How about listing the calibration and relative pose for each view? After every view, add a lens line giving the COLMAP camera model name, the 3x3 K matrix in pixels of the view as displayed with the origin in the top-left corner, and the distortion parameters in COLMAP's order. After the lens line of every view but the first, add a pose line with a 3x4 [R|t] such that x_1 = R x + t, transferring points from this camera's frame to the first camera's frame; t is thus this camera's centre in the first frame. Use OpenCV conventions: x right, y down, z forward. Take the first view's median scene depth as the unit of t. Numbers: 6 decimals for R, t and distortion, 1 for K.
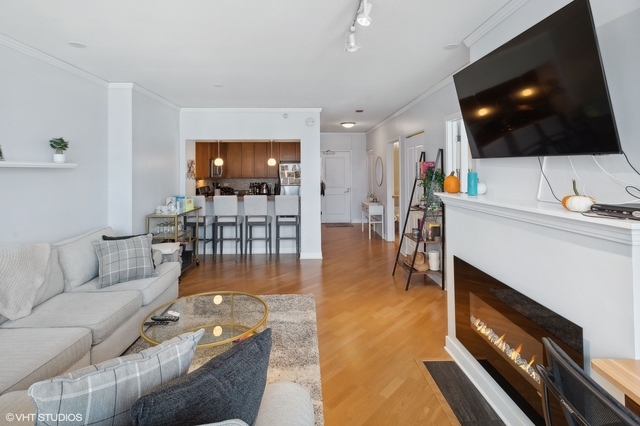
lens RADIAL K [[305.4, 0, 319.5], [0, 305.4, 208.8], [0, 0, 1]] dist [0.001261, 0.000530]
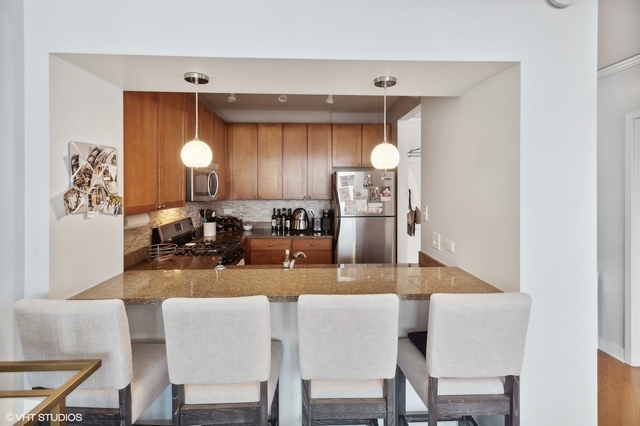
lens RADIAL K [[305.4, 0, 319.3], [0, 305.4, 215.9], [0, 0, 1]] dist [0.001261, 0.000530]
pose [[0.999914, 0.004654, -0.012234, -0.150313], [-0.004955, 0.999684, -0.024631, -0.063578], [0.012116, 0.024690, 0.999622, 0.504784]]
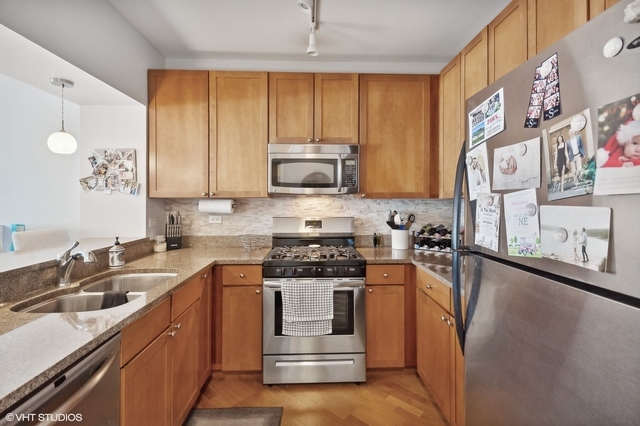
lens RADIAL K [[305.4, 0, 320.6], [0, 305.4, 210.6], [0, 0, 1]] dist [0.001261, 0.000530]
pose [[-0.005040, 0.038011, -0.999265, 0.010091], [-0.128074, 0.991023, 0.038344, -0.088222], [0.991752, 0.128173, -0.000126, 0.895122]]
